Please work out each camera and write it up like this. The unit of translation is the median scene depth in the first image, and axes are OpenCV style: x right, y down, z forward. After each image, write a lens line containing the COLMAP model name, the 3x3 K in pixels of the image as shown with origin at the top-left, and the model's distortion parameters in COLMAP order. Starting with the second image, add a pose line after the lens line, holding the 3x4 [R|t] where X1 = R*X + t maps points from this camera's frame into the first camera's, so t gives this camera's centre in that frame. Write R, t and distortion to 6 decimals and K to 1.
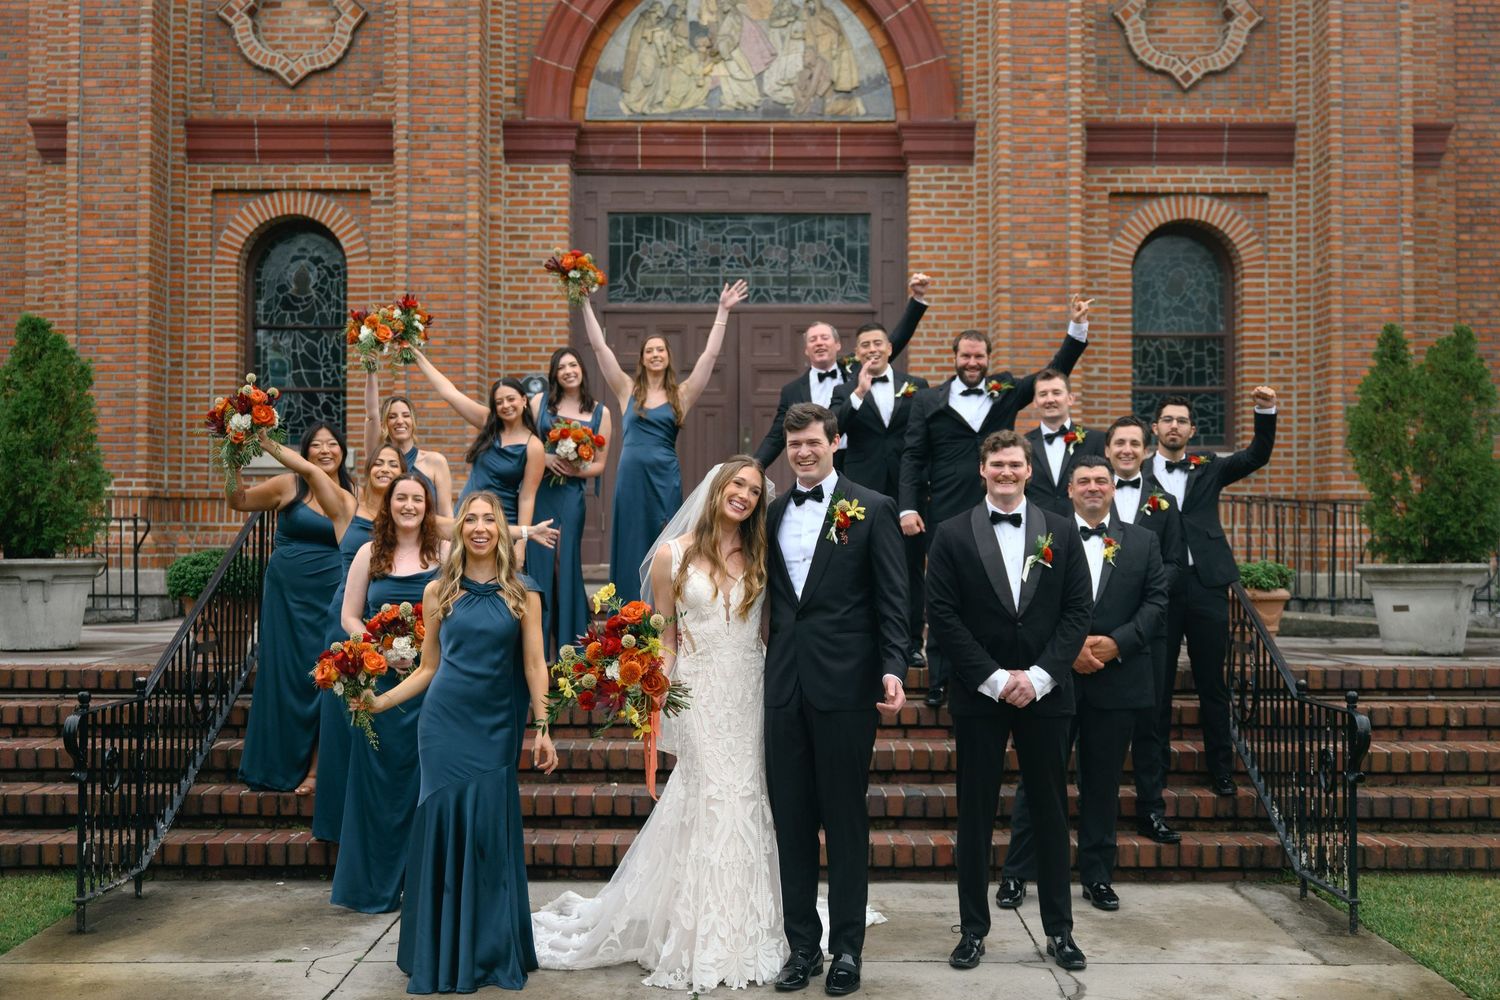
lens RADIAL K [[2251.1, 0, 746.9], [0, 2251.1, 481.7], [0, 0, 1]] dist [0.012737, -0.035114]
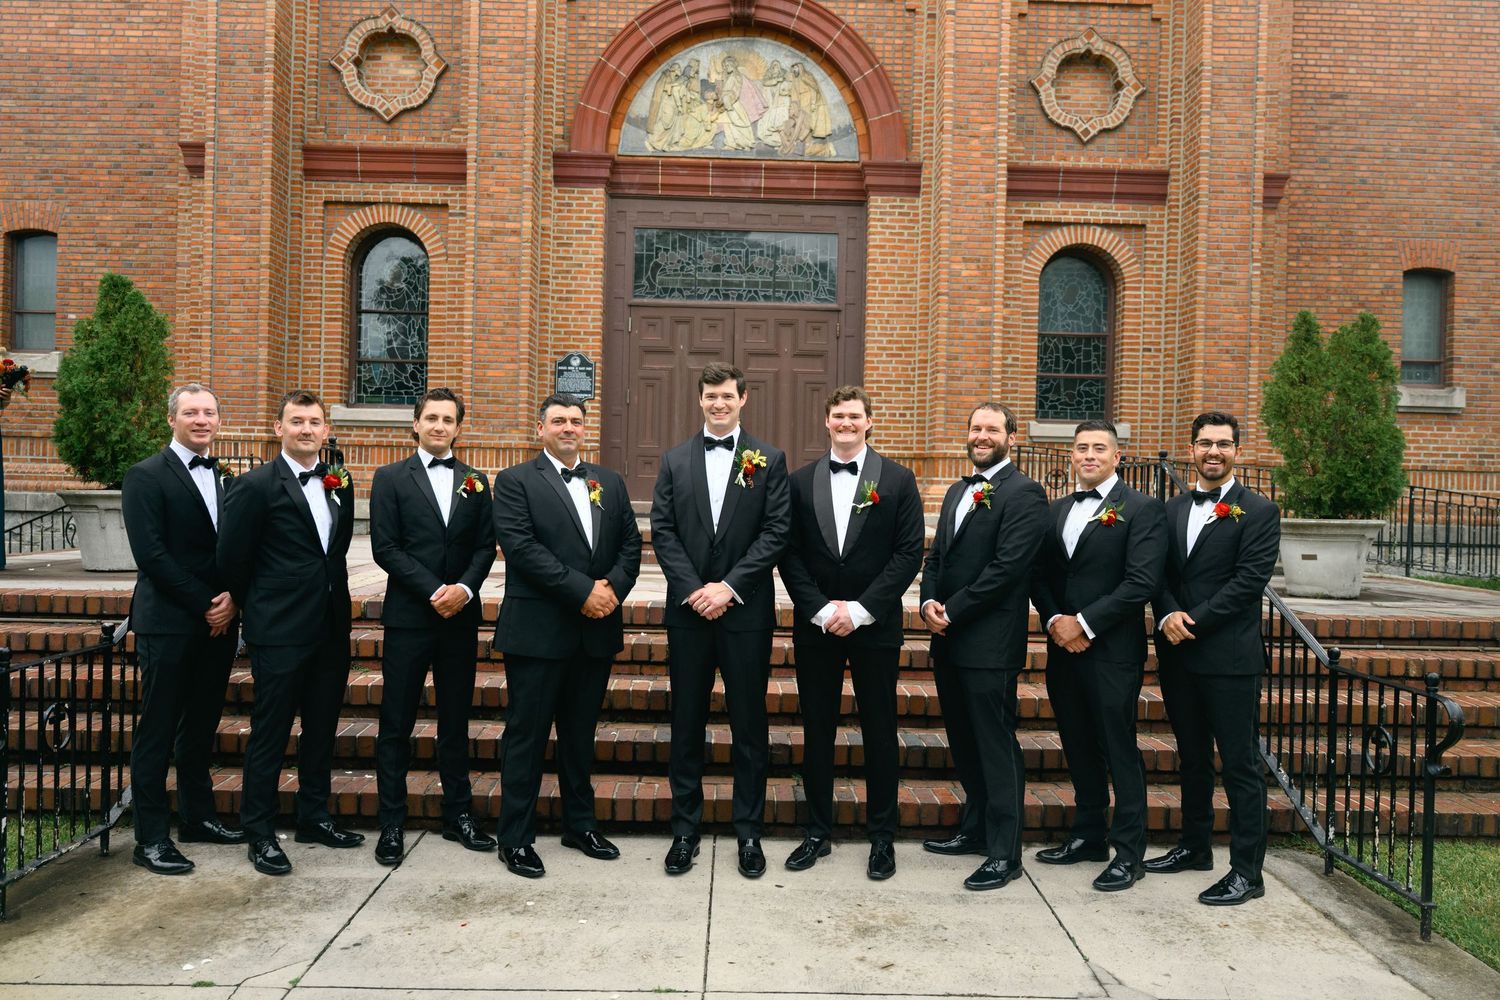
lens RADIAL K [[1315.6, 0, 745.4], [0, 1315.6, 508.6], [0, 0, 1]] dist [-0.007465, 0.002476]
pose [[0.999423, 0.020068, 0.027395, -0.015853], [-0.021325, 0.998696, 0.046382, 0.004422], [-0.026429, -0.046940, 0.998548, 0.243619]]
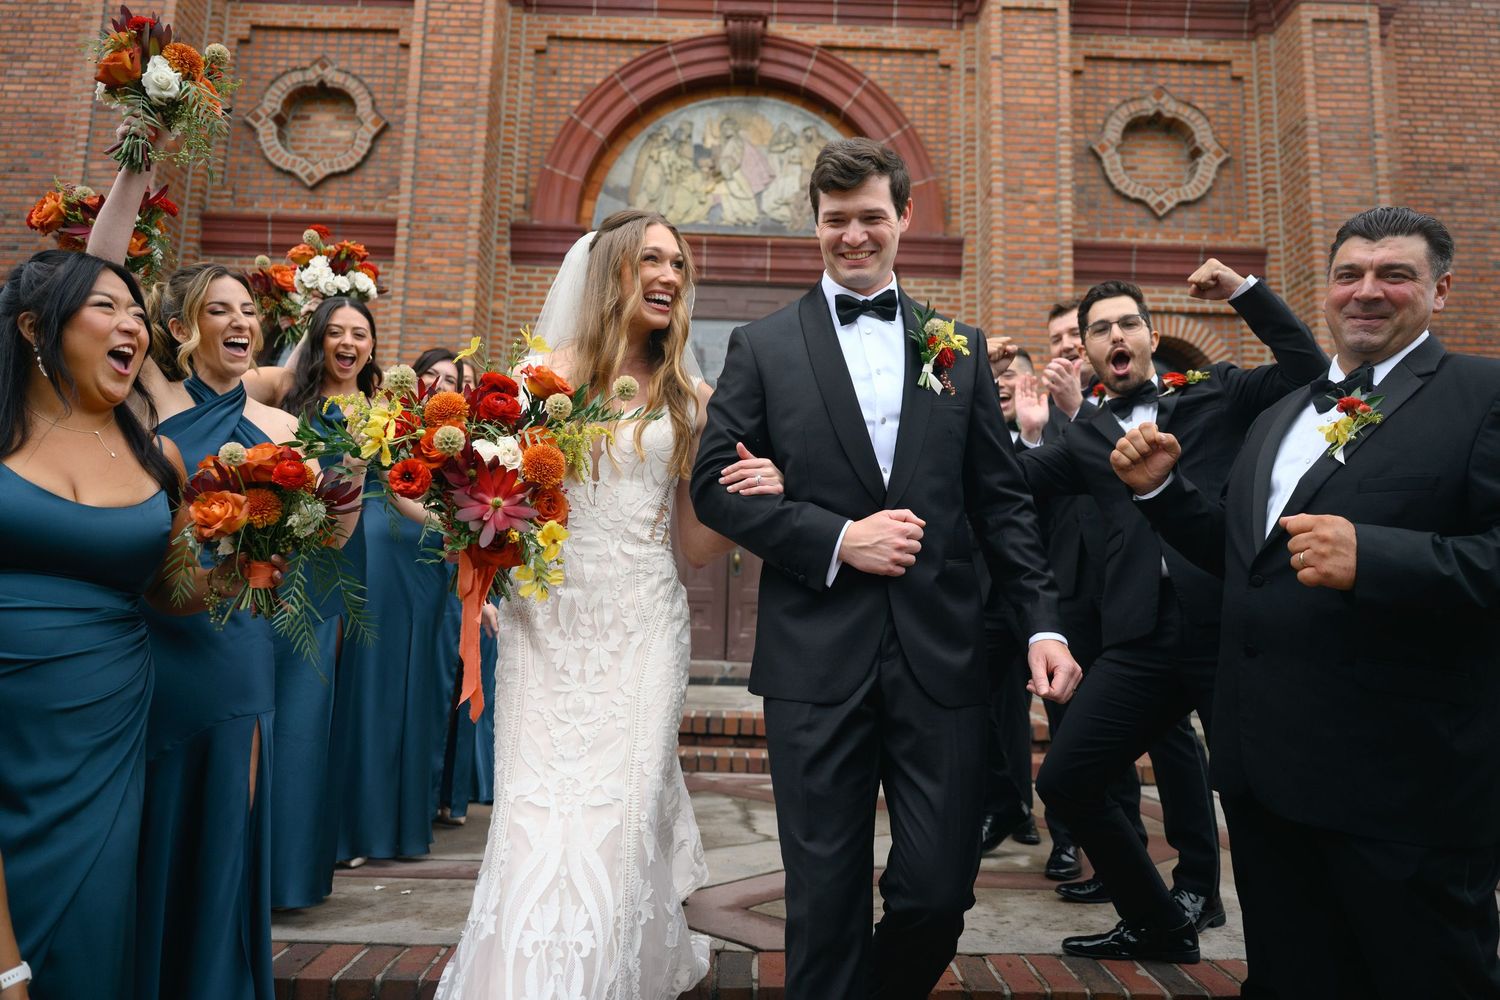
lens RADIAL K [[1079.6, 0, 764.9], [0, 1079.6, 472.3], [0, 0, 1]] dist [0.002540, -0.001132]
pose [[0.999203, 0.027324, 0.029115, -0.002573], [-0.023937, 0.993541, -0.110920, 0.006081], [-0.031957, 0.110135, 0.993403, 0.513899]]
